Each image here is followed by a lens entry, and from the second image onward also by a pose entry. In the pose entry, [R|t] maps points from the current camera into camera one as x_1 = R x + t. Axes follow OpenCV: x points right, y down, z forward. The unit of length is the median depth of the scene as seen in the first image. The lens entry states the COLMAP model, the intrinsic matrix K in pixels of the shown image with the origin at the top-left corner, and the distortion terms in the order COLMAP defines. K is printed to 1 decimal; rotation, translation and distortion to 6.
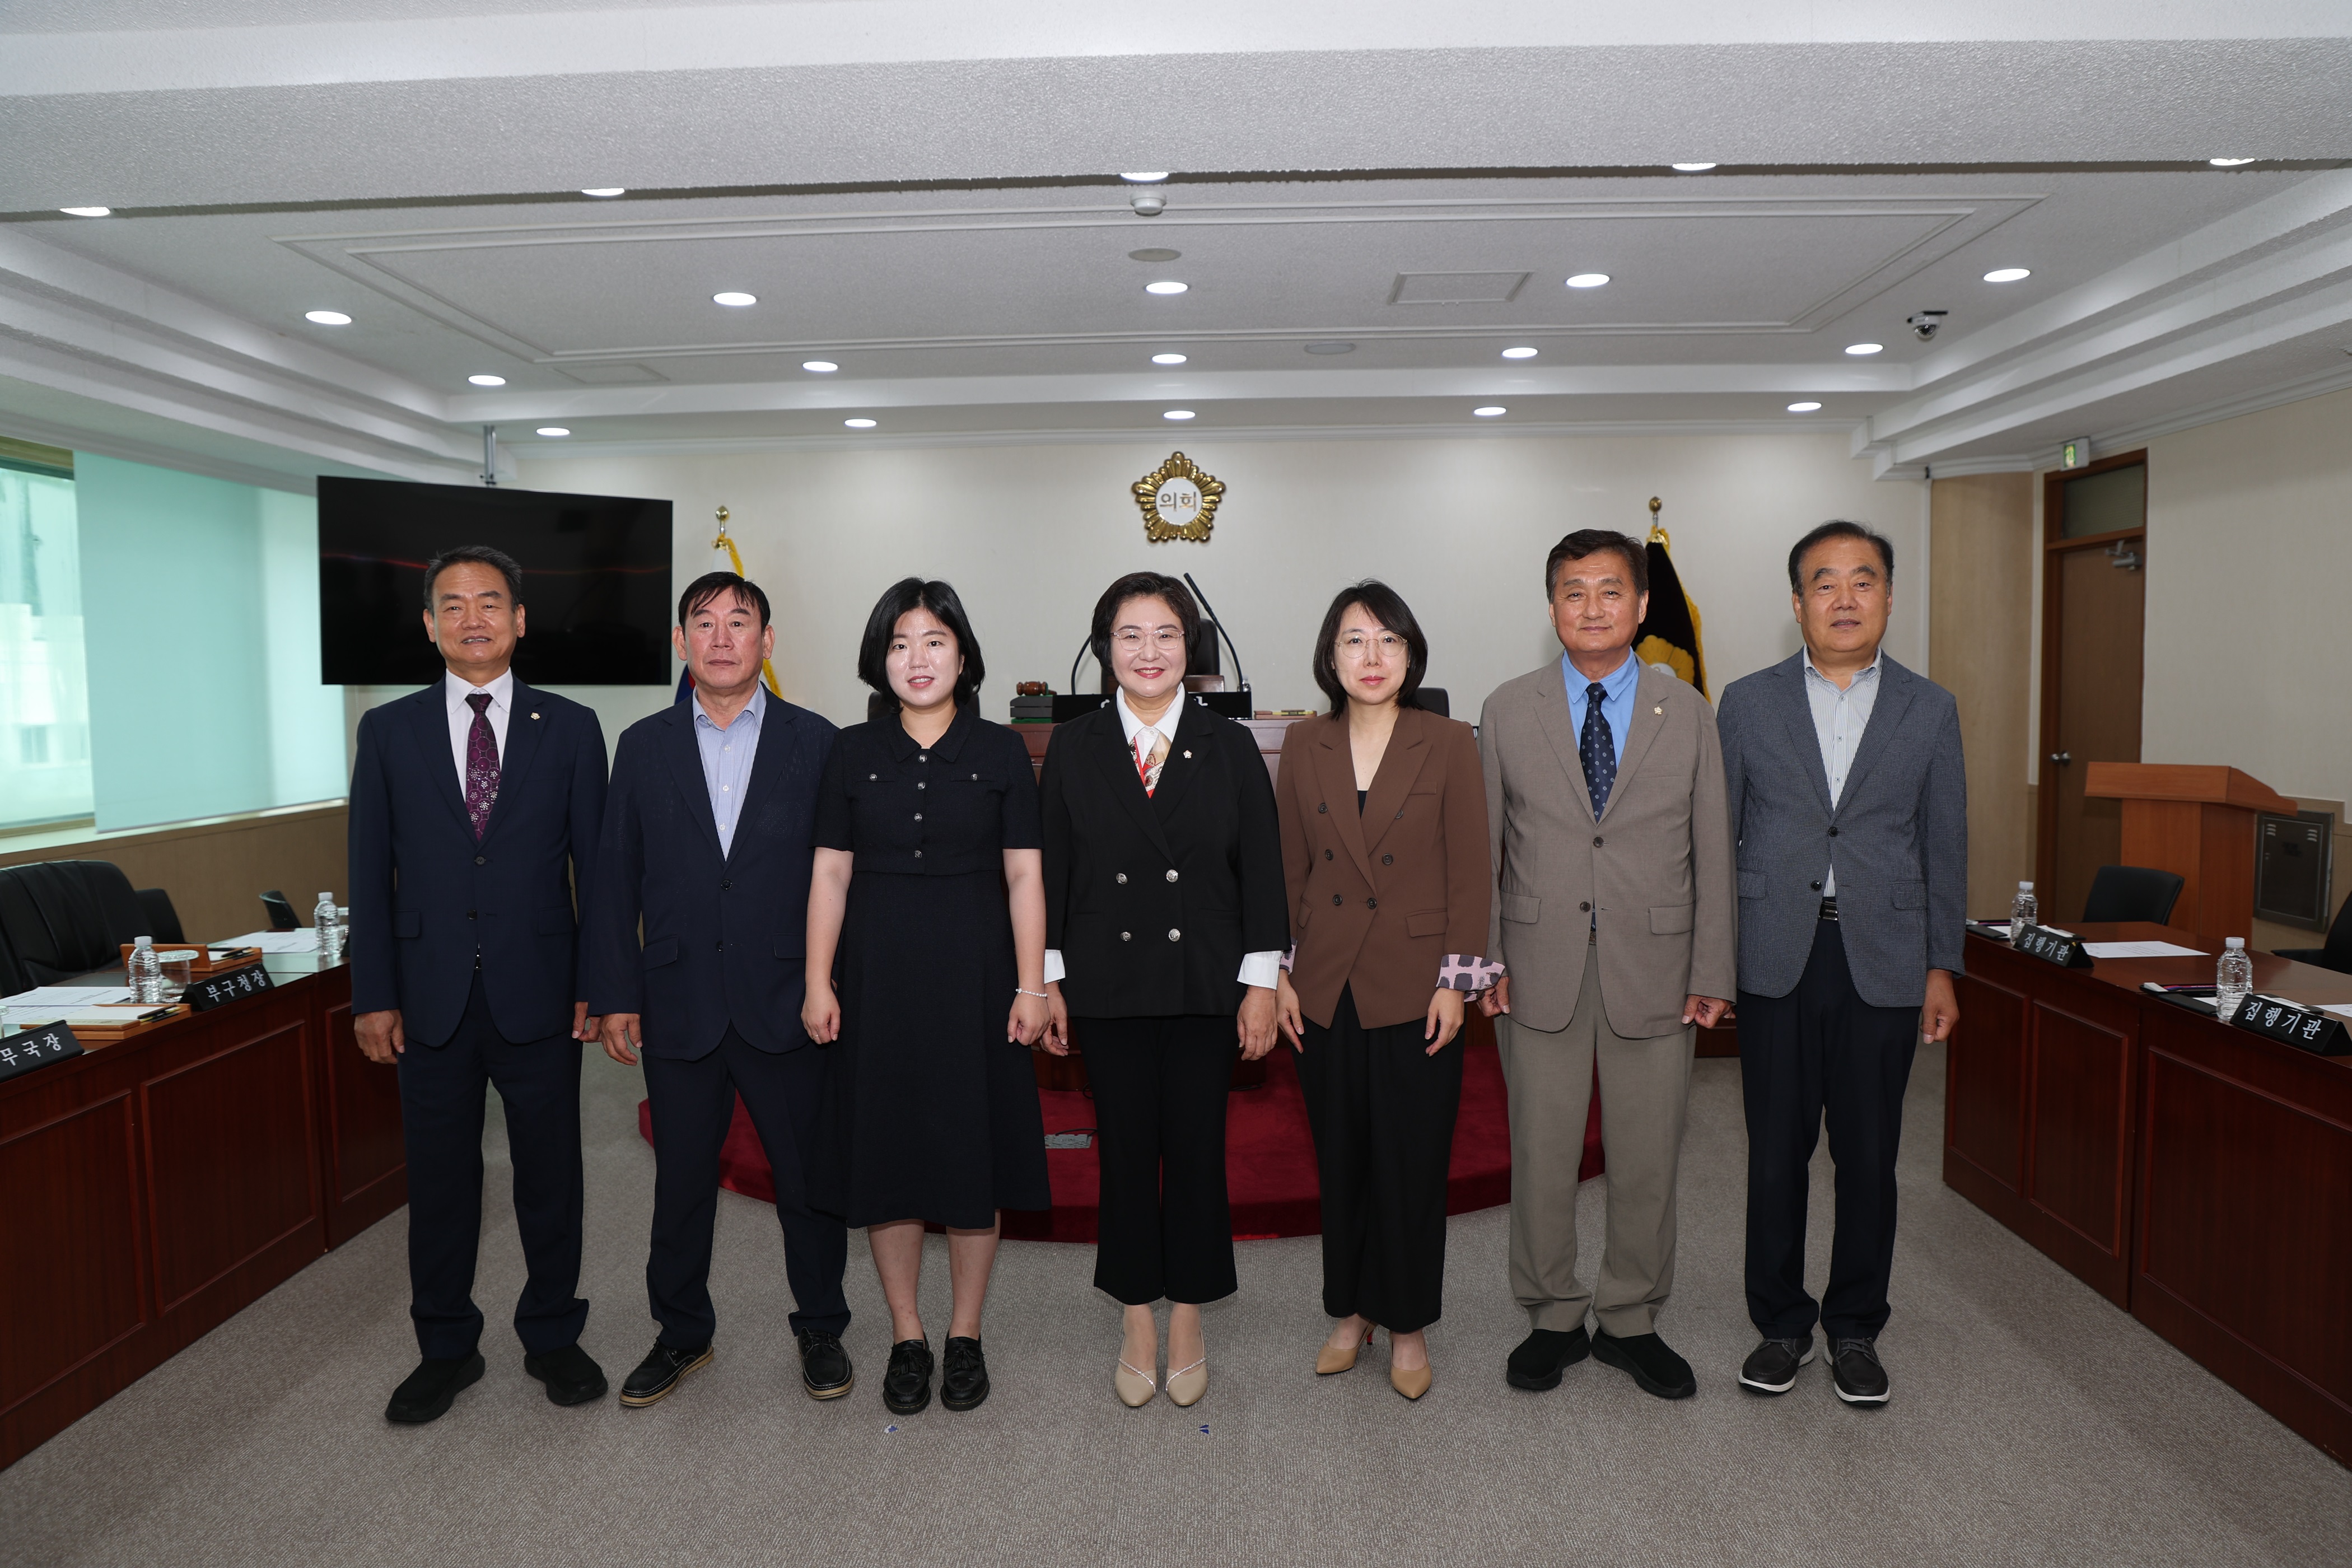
lens RADIAL K [[1660.3, 0, 1174.1], [0, 1660.3, 793.1], [0, 0, 1]] dist [-0.070344, 0.044384]
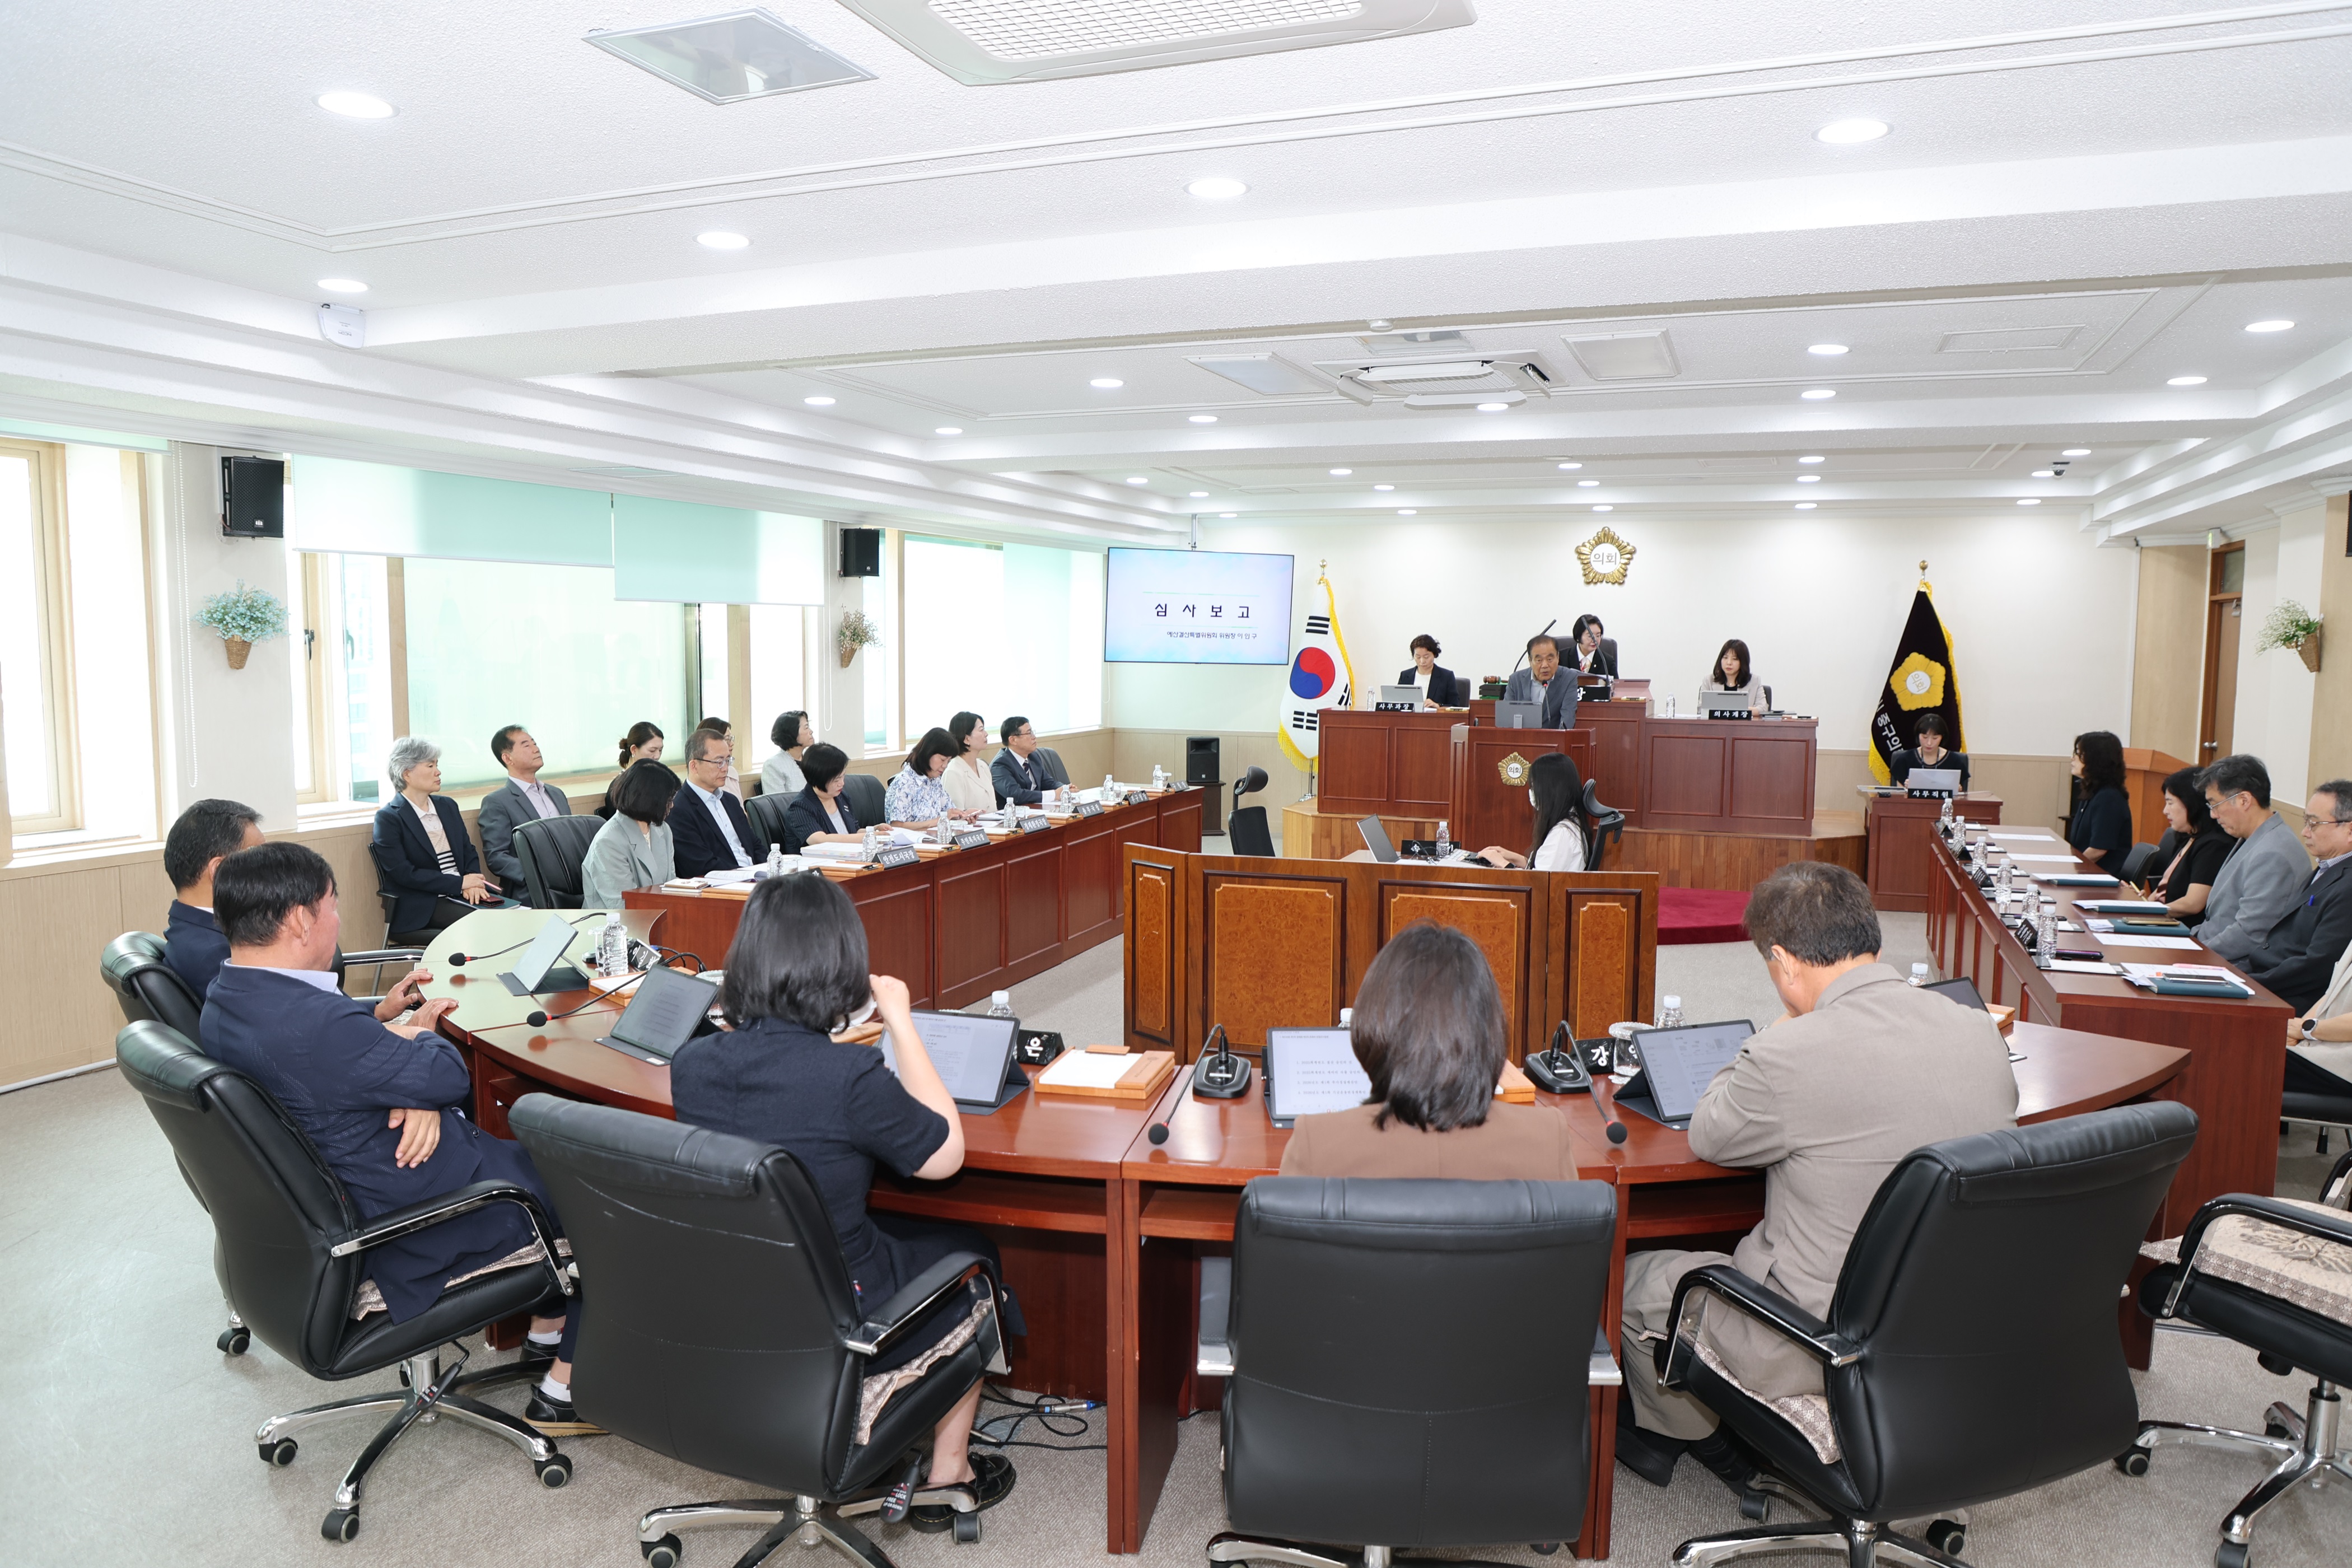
lens RADIAL K [[1618.3, 0, 1189.8], [0, 1618.3, 782.0], [0, 0, 1]] dist [-0.075718, 0.044085]
pose [[0.940154, 0.051976, -0.336762, 0.210701], [-0.045703, 0.998603, 0.026535, 0.017978], [0.337671, -0.009556, 0.941216, -0.768527]]
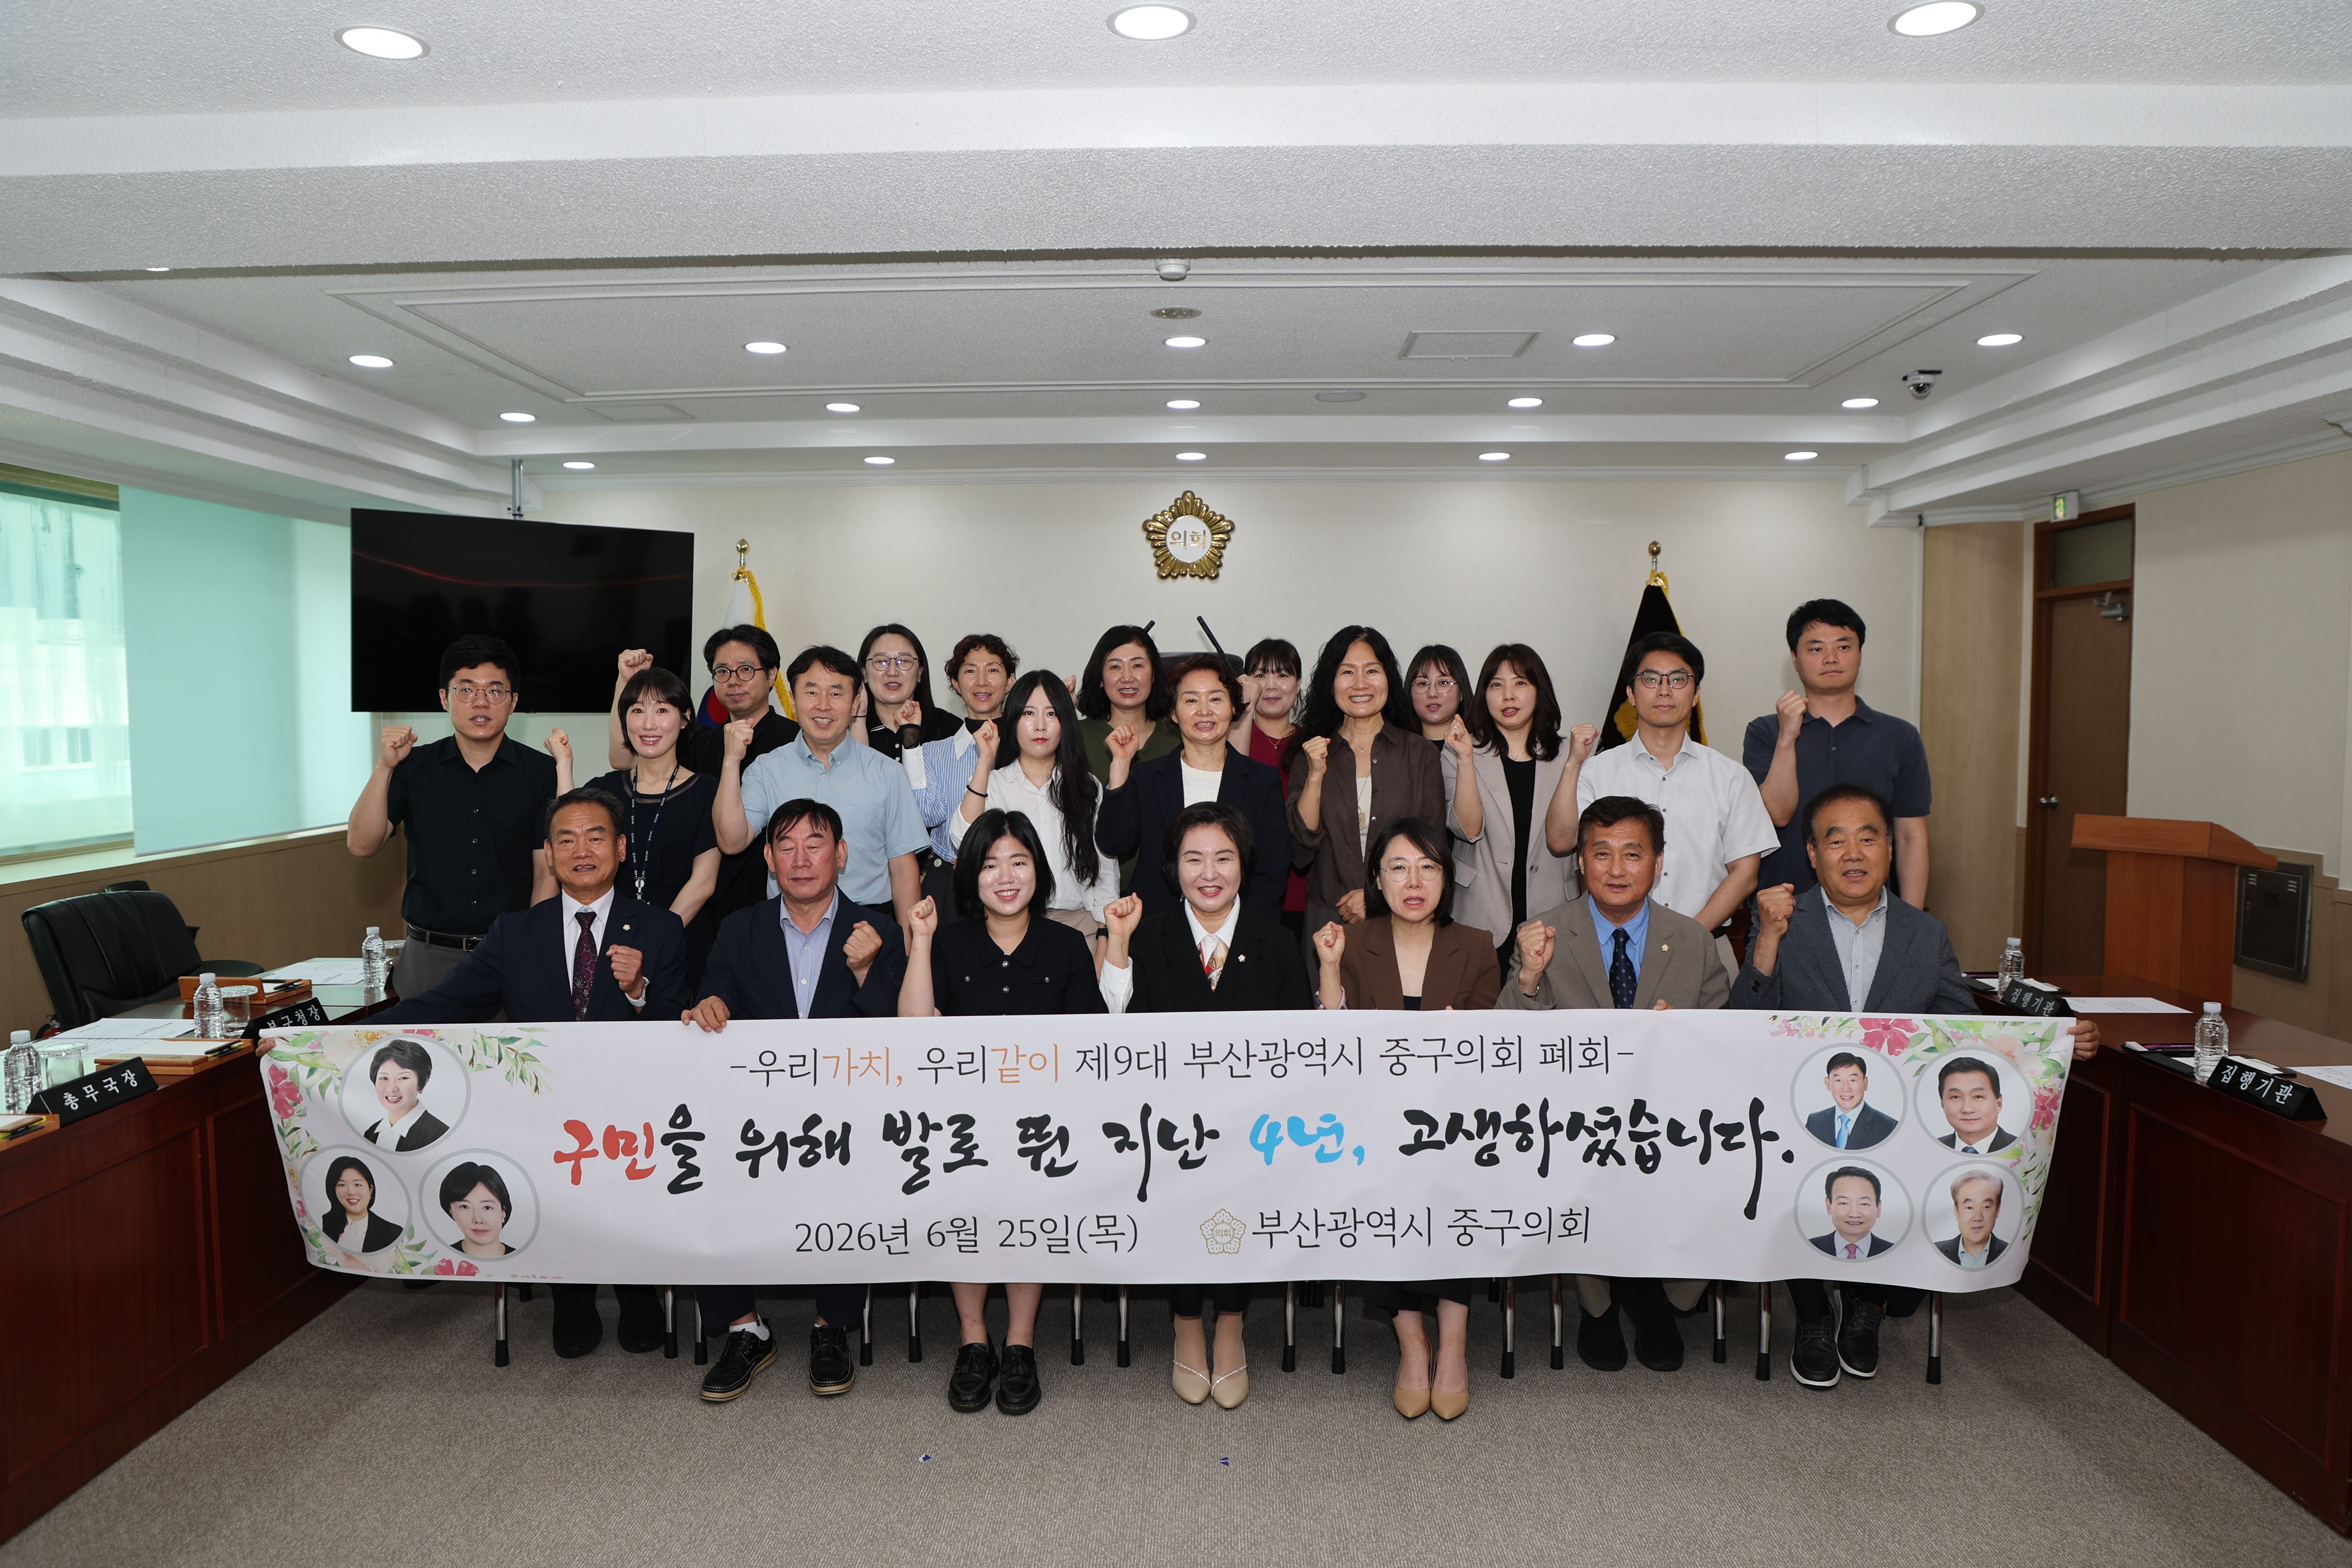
lens RADIAL K [[1657.4, 0, 1163.1], [0, 1657.4, 788.5], [0, 0, 1]] dist [-0.074644, 0.048996]
pose [[0.999930, 0.011798, -0.001023, -0.013482], [-0.011807, 0.999891, -0.008878, -0.017591], [0.000918, 0.008889, 0.999960, -0.026053]]
